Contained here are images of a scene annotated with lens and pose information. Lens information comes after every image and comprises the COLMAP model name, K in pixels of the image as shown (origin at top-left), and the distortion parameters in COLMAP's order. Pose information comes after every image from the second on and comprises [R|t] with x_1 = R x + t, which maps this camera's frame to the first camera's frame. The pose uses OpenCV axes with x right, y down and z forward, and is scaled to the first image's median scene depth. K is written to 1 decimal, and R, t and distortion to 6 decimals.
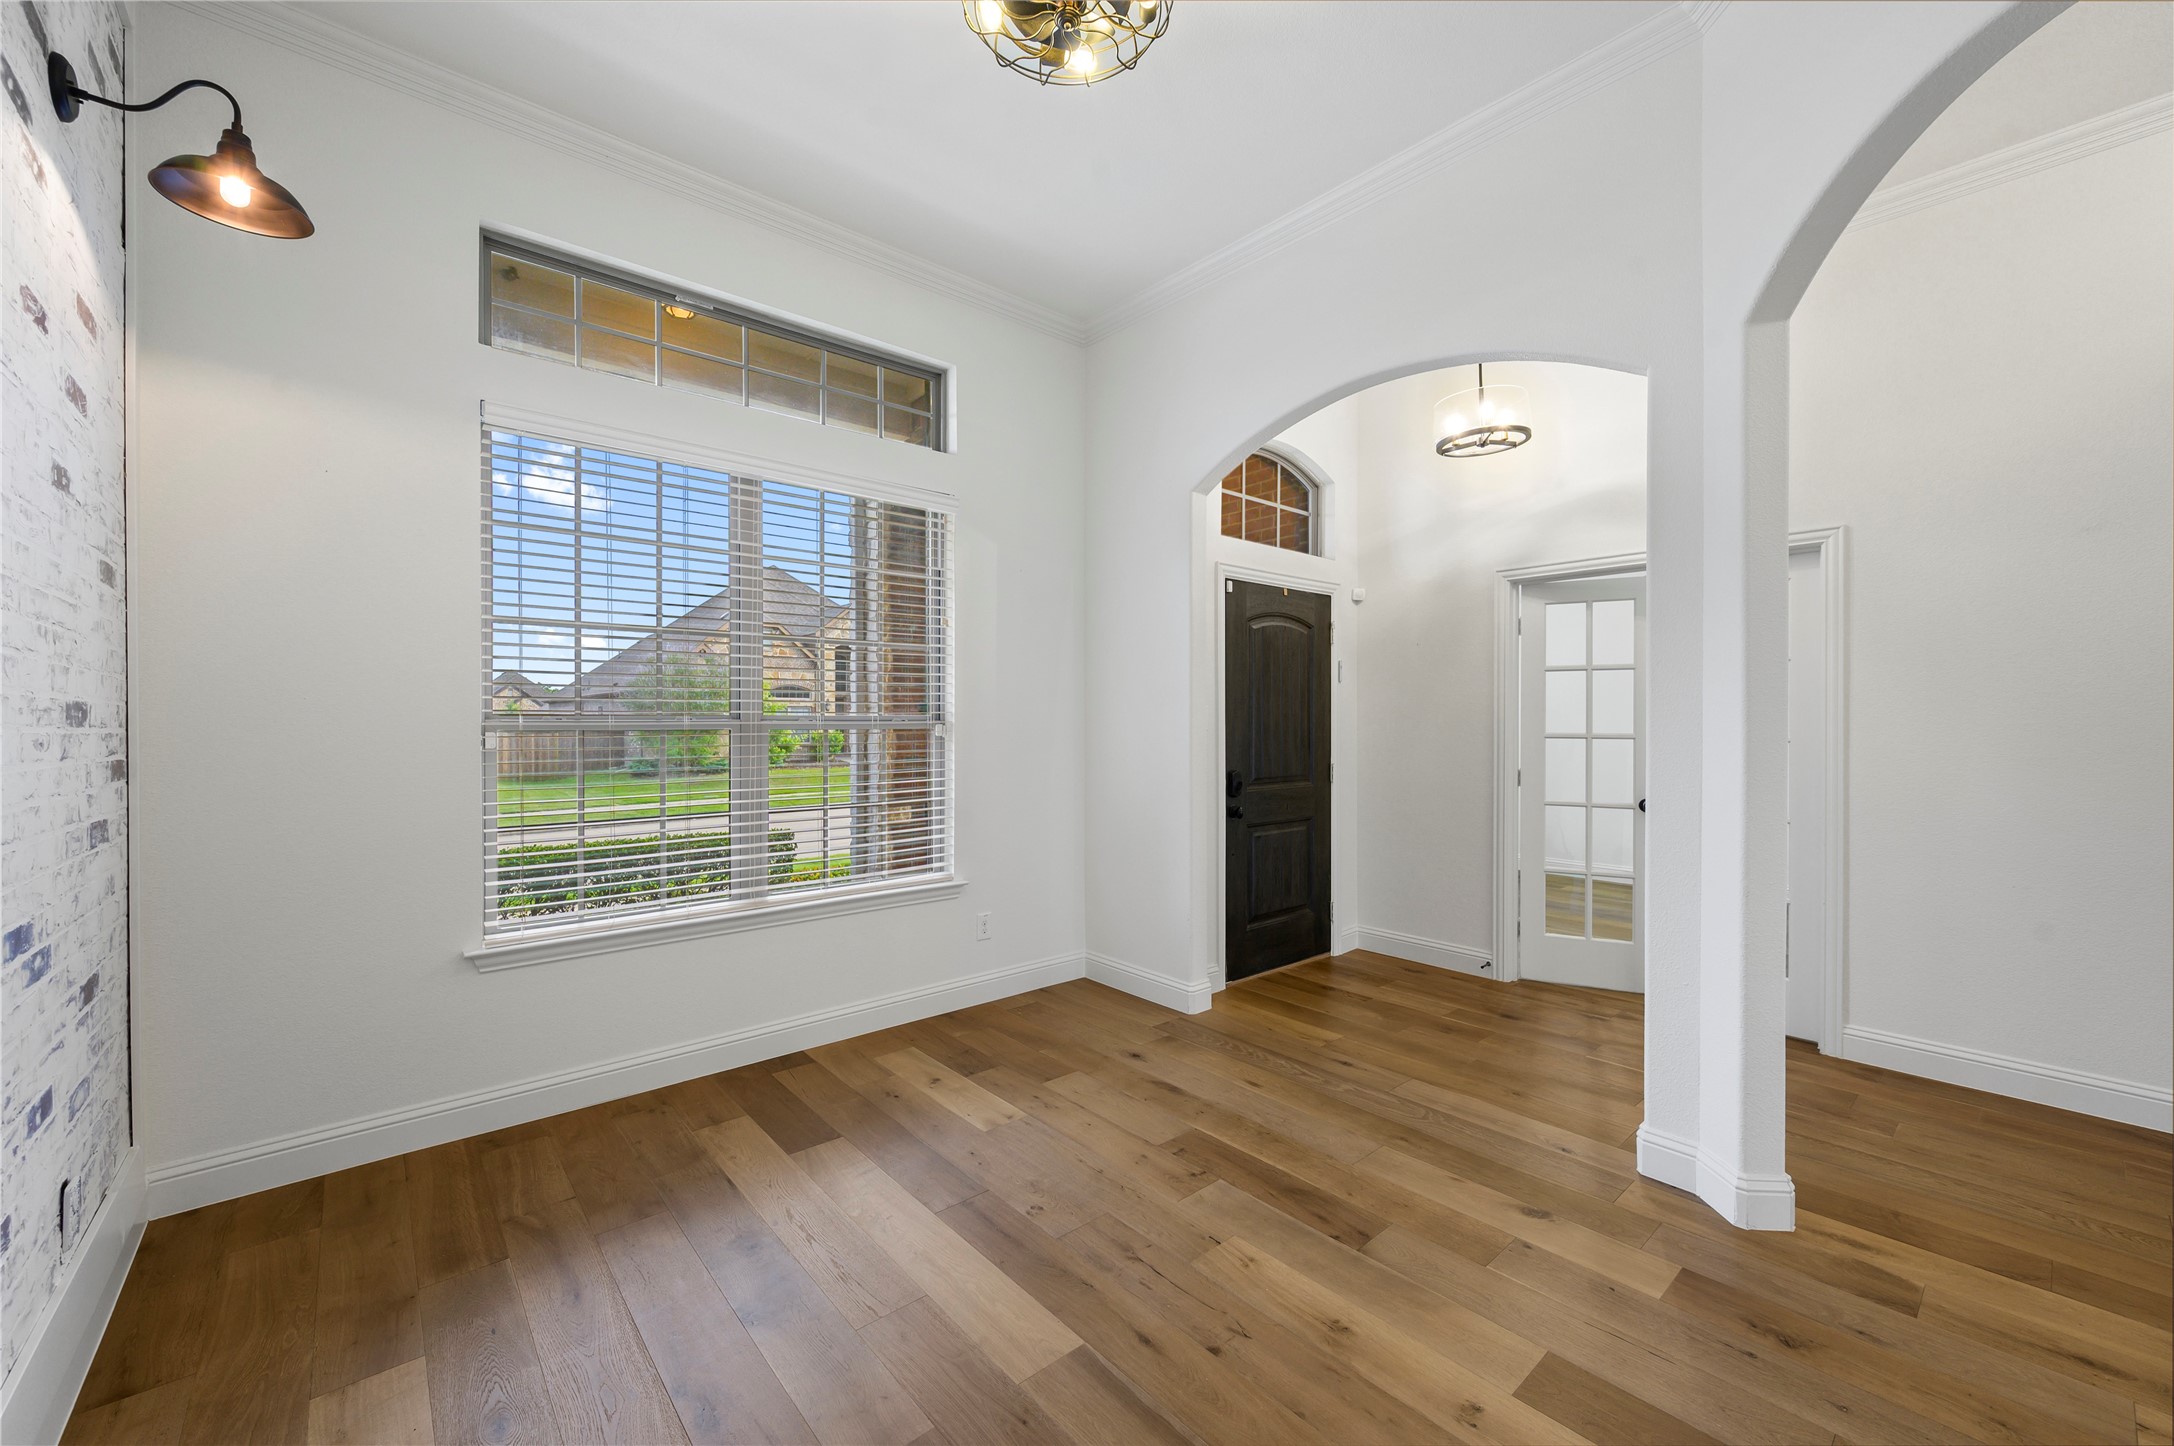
lens RADIAL K [[854.5, 0, 1090.2], [0, 854.5, 724.8], [0, 0, 1]] dist [-0.000413, -0.000521]
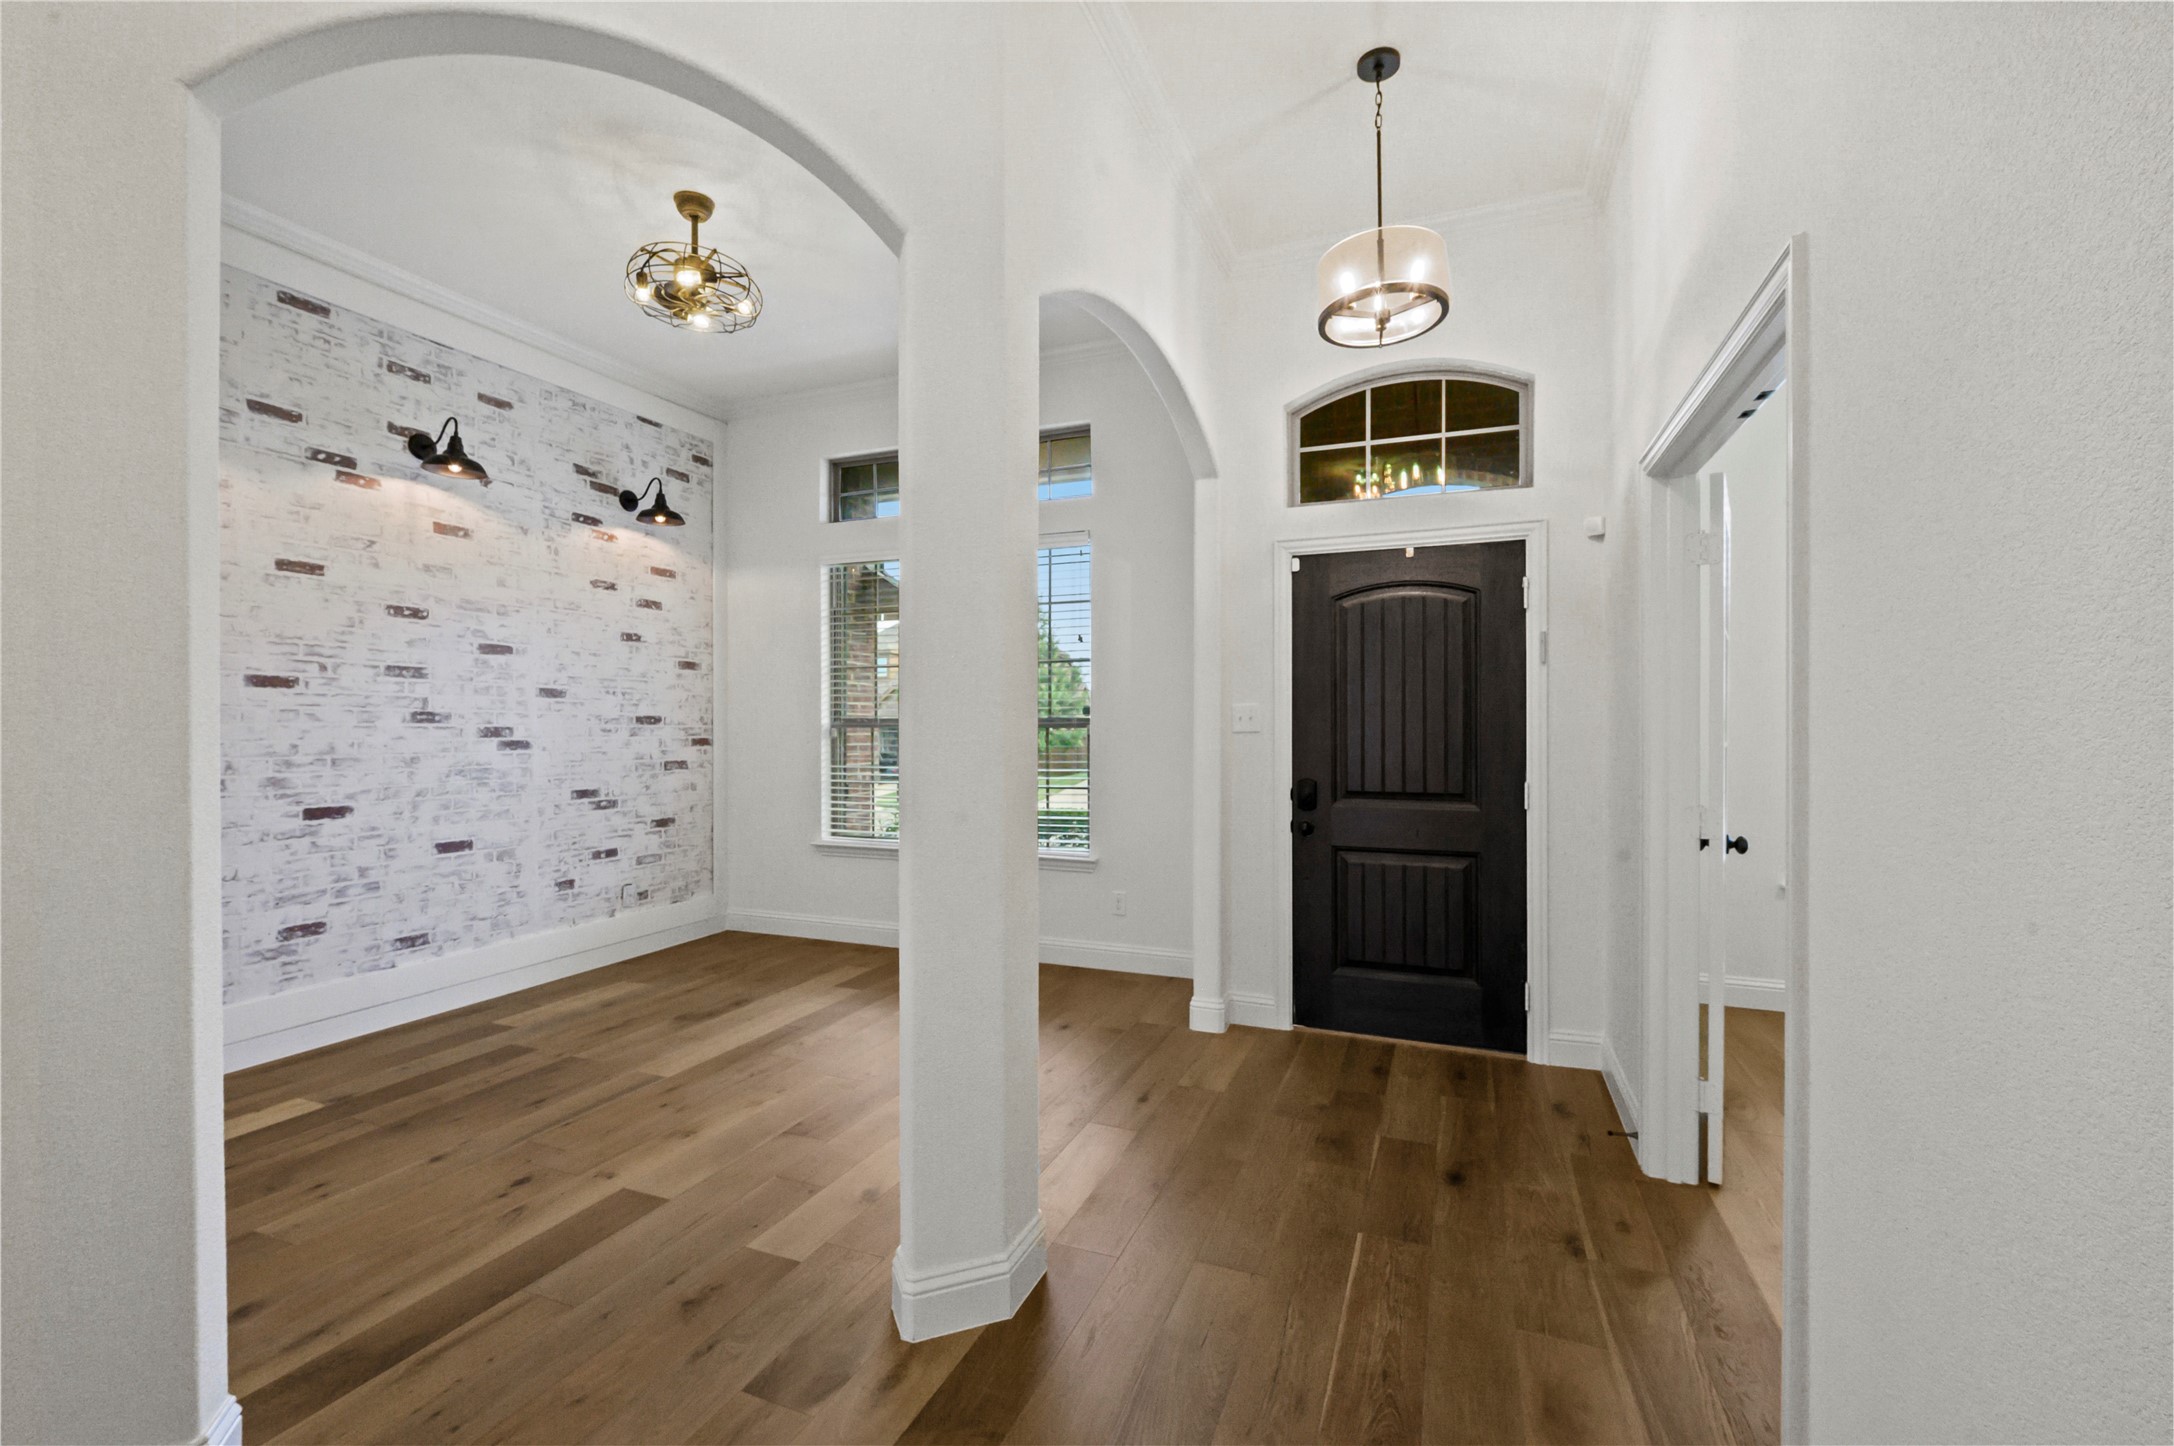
lens RADIAL K [[908.8, 0, 1087.0], [0, 908.8, 723.0], [0, 0, 1]] dist [0.001180, 0.000167]
pose [[0.453198, -0.001265, -0.891409, 0.880315], [-0.003353, 0.999989, -0.003124, 0.001113], [0.891404, 0.004405, 0.453189, 0.396591]]
